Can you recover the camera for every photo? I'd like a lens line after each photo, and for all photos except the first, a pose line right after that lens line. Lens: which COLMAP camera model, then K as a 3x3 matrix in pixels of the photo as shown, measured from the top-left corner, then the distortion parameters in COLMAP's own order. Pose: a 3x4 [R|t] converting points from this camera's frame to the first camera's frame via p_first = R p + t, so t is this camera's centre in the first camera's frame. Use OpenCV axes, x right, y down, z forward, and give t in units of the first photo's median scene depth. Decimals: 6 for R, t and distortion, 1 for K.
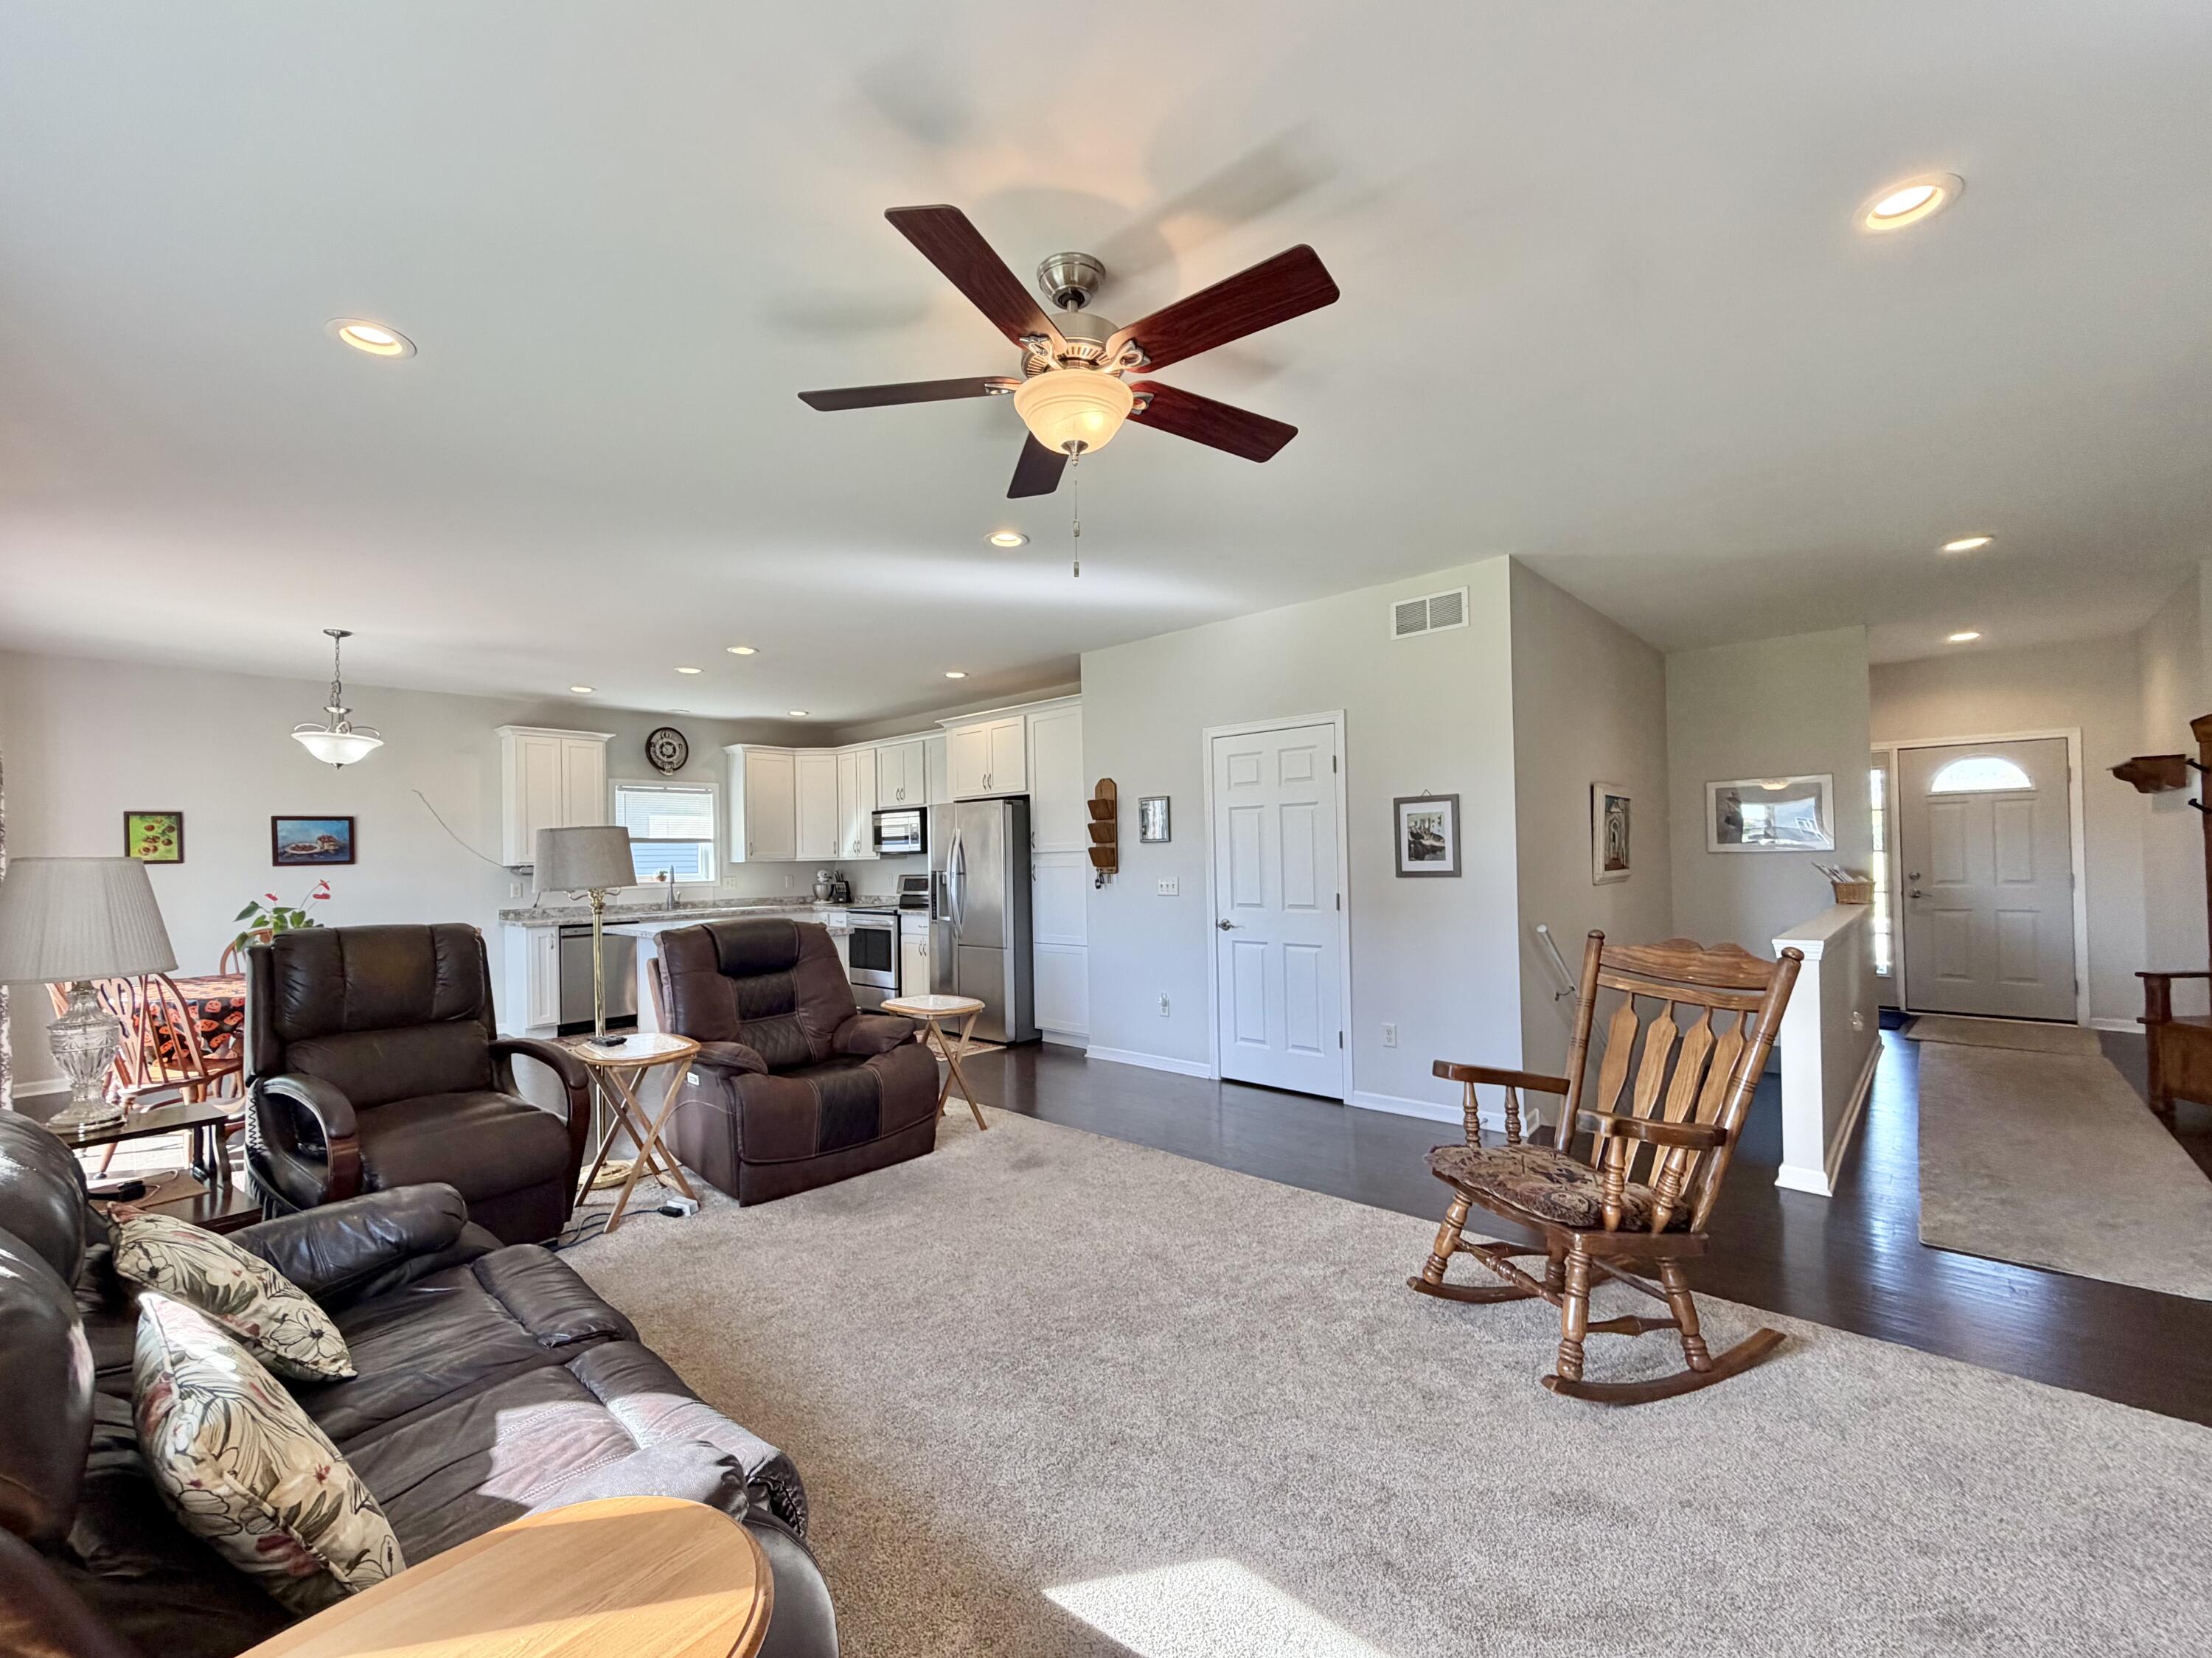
lens RADIAL K [[904.1, 0, 1089.0], [0, 904.1, 835.2], [0, 0, 1]] dist [0.003396, -0.002352]
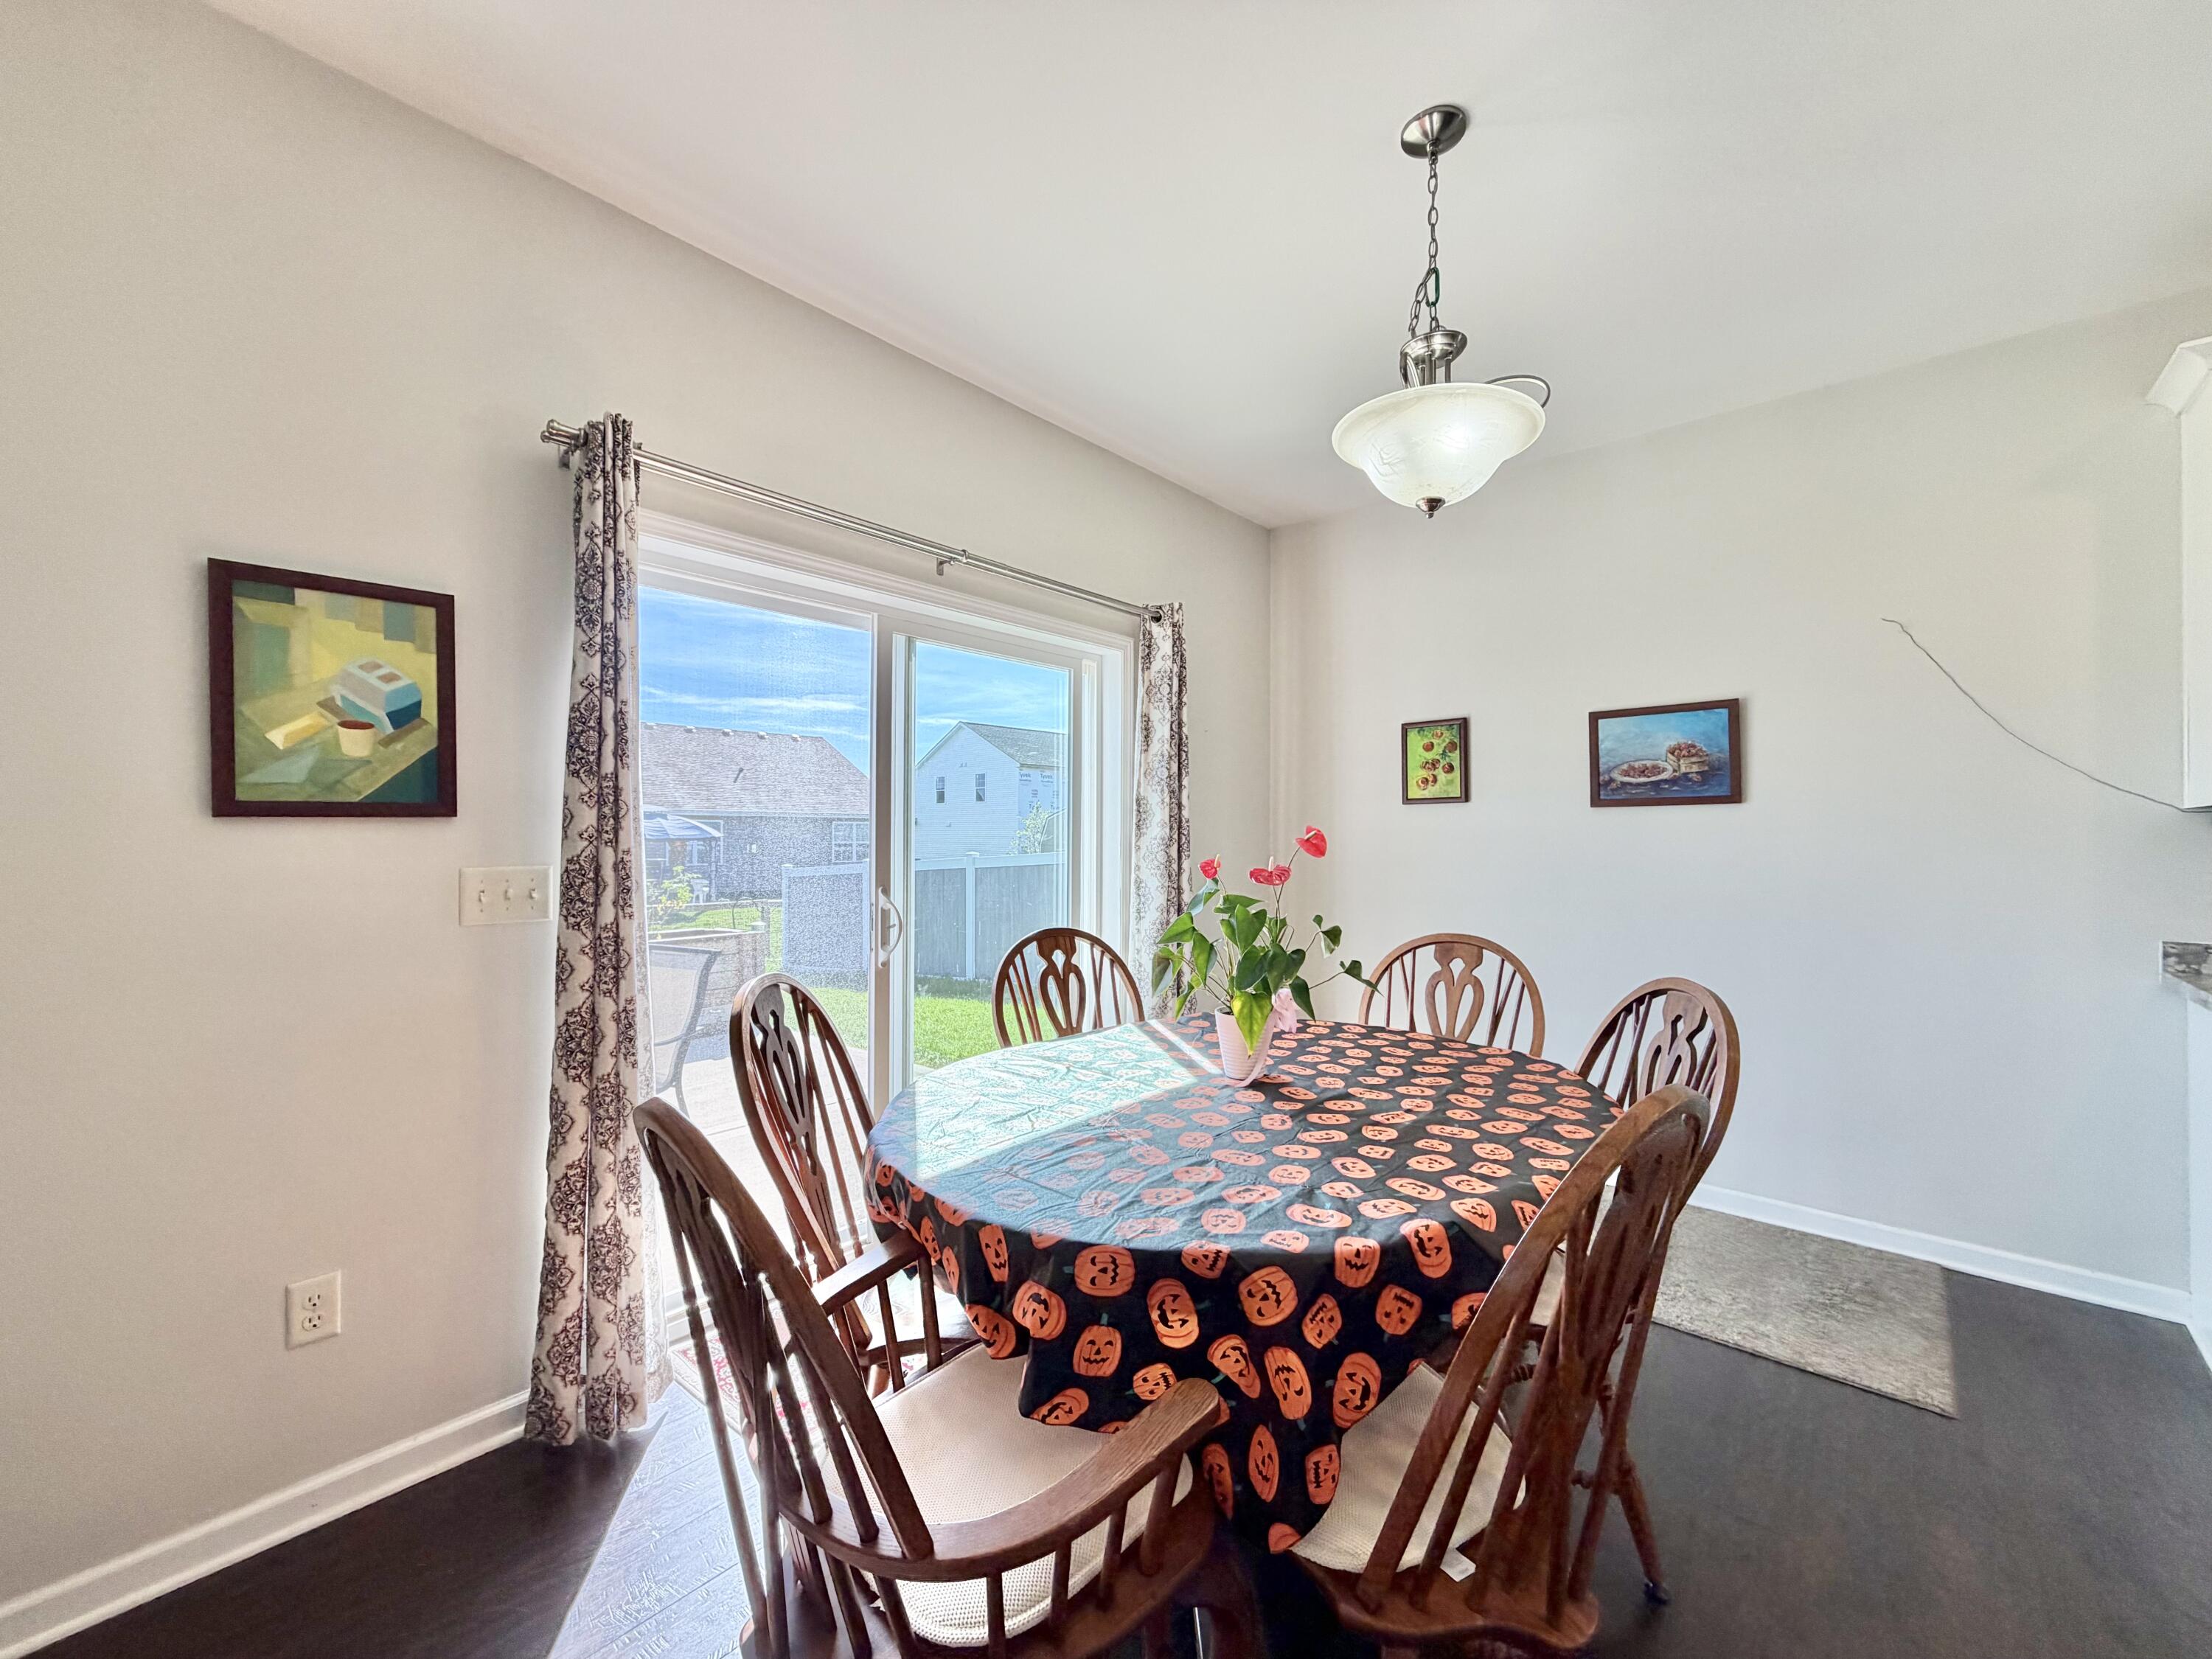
lens RADIAL K [[904.1, 0, 1109.7], [0, 904.1, 825.4], [0, 0, 1]] dist [0.003396, -0.002352]
pose [[0.023895, 0.011340, -0.999650, -0.365272], [0.021276, 0.999703, 0.011849, 0.031421], [0.999488, -0.021552, 0.023647, 0.678926]]
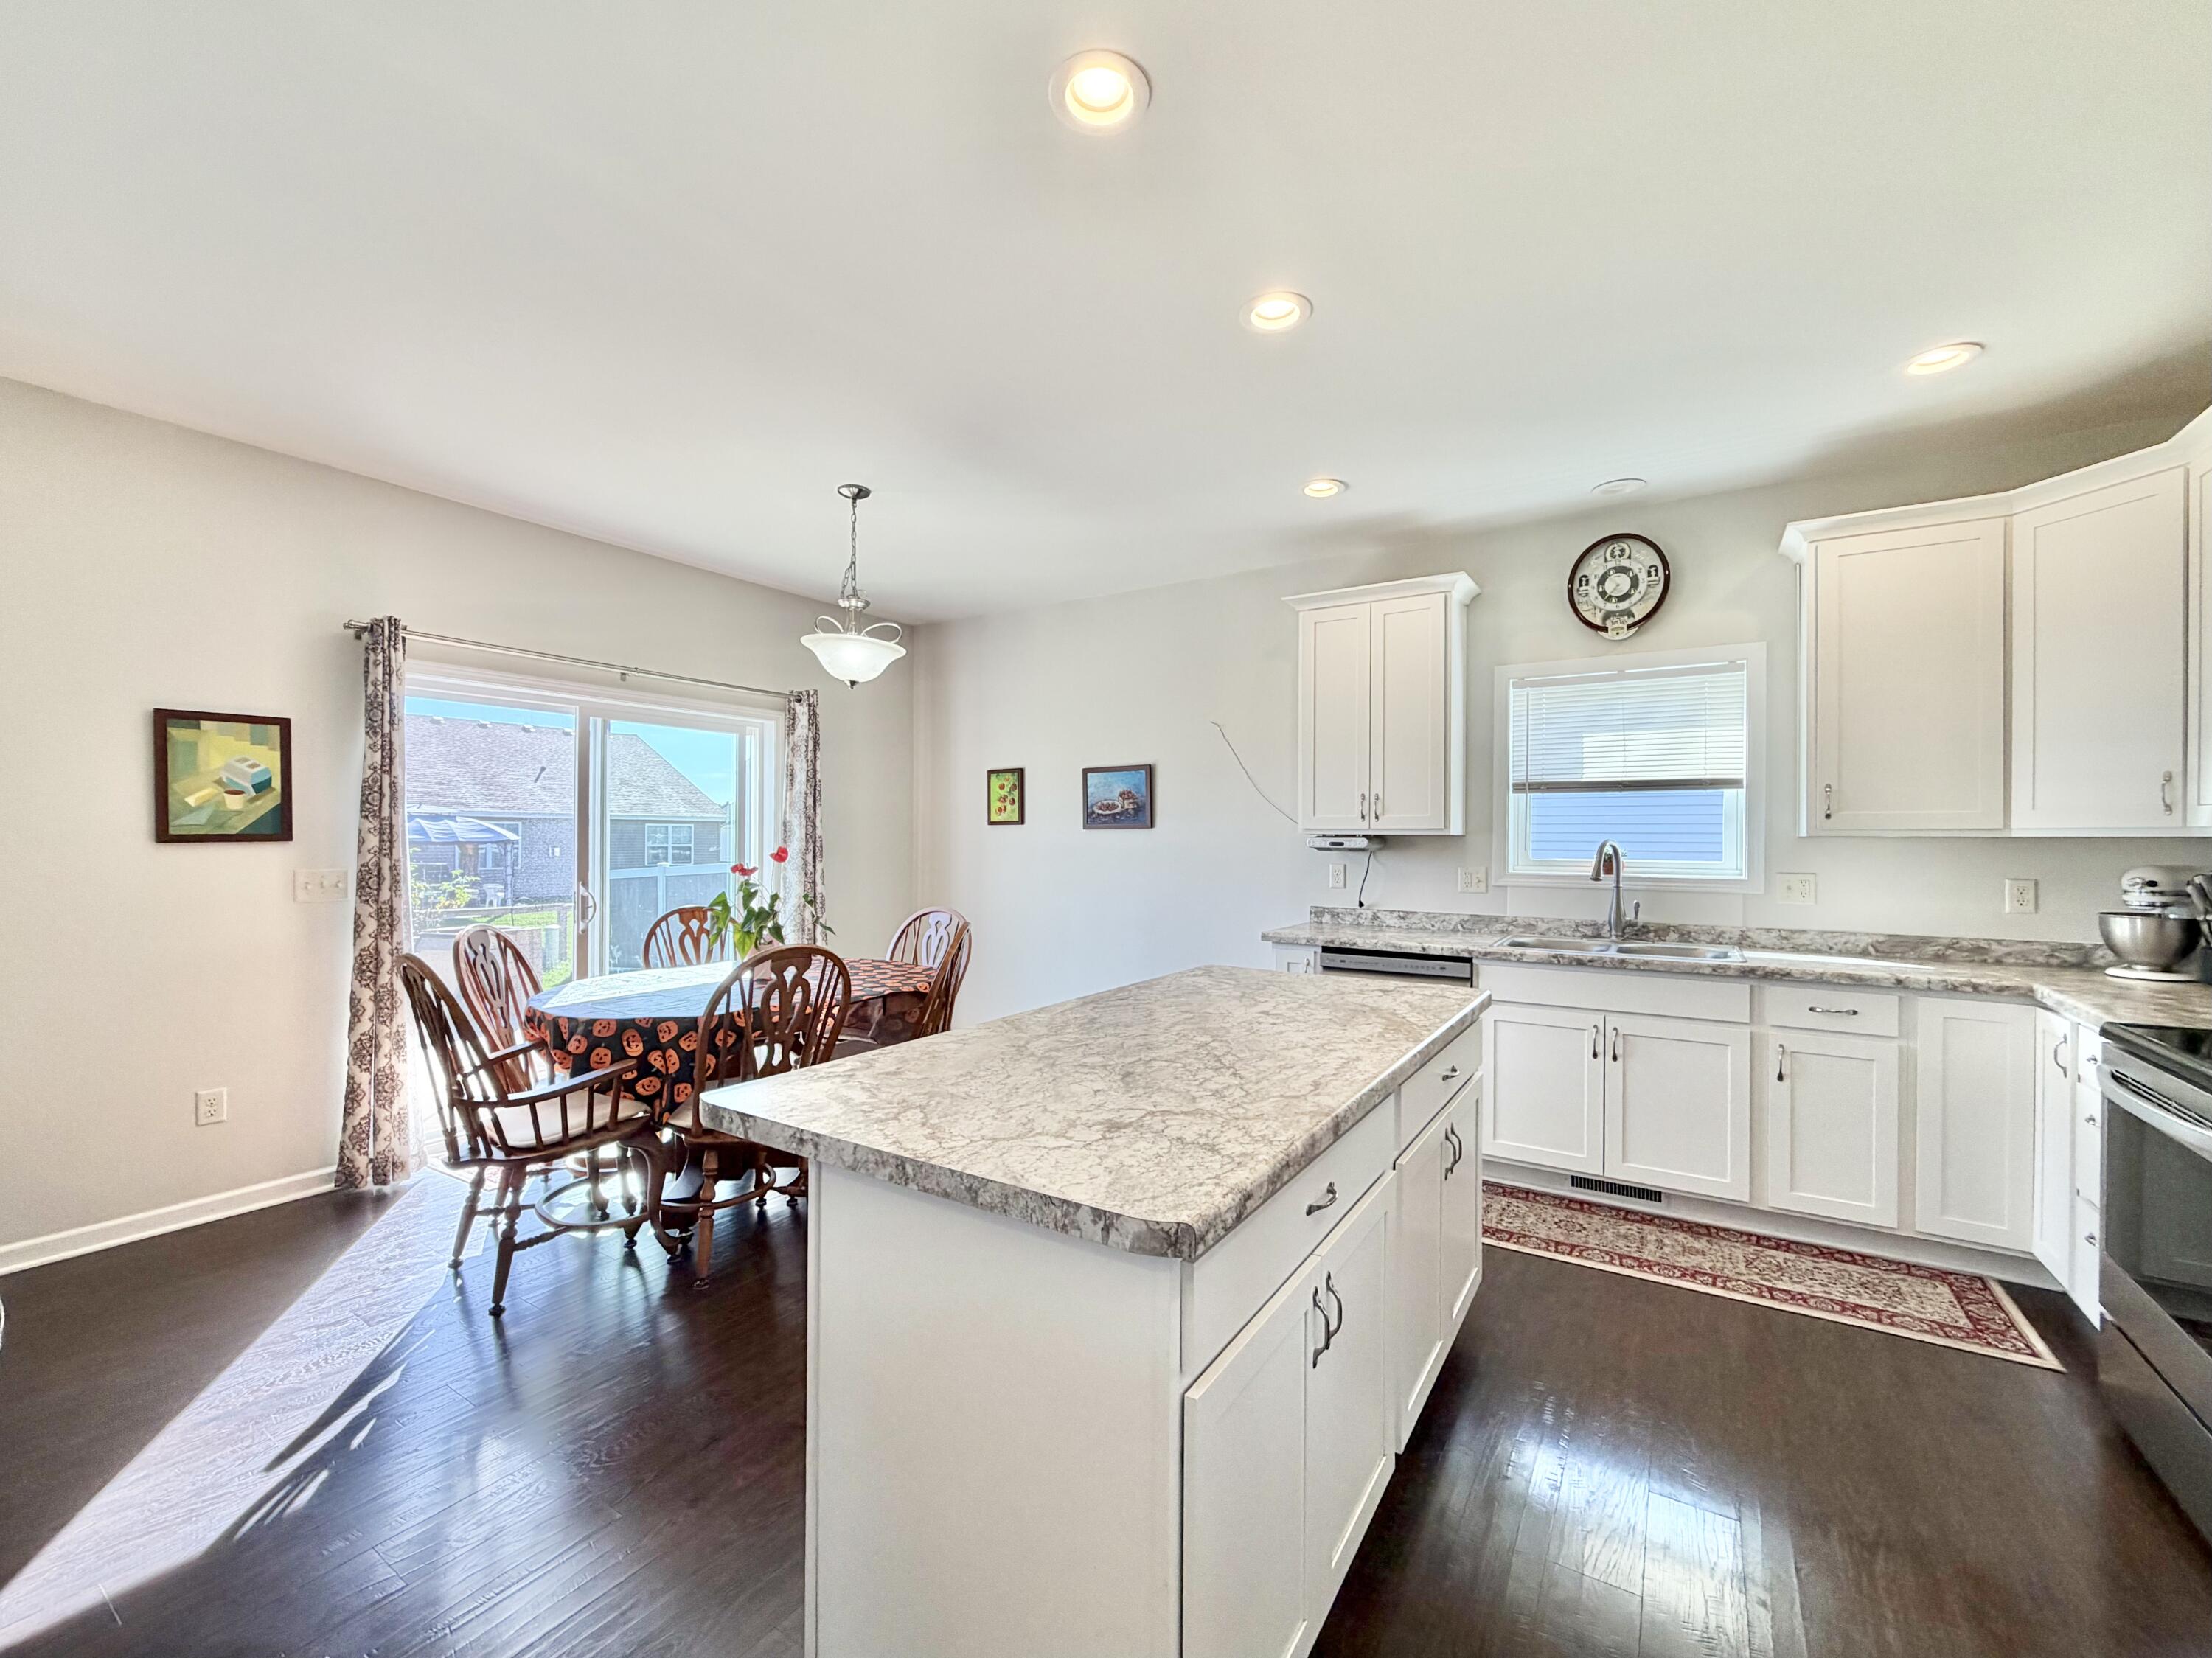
lens RADIAL K [[904.1, 0, 1096.0], [0, 904.1, 833.1], [0, 0, 1]] dist [0.003396, -0.002352]
pose [[0.178721, 0.017336, -0.983747, -0.080437], [0.015961, 0.999662, 0.020516, 0.020363], [0.983770, -0.019368, 0.178383, 0.830652]]
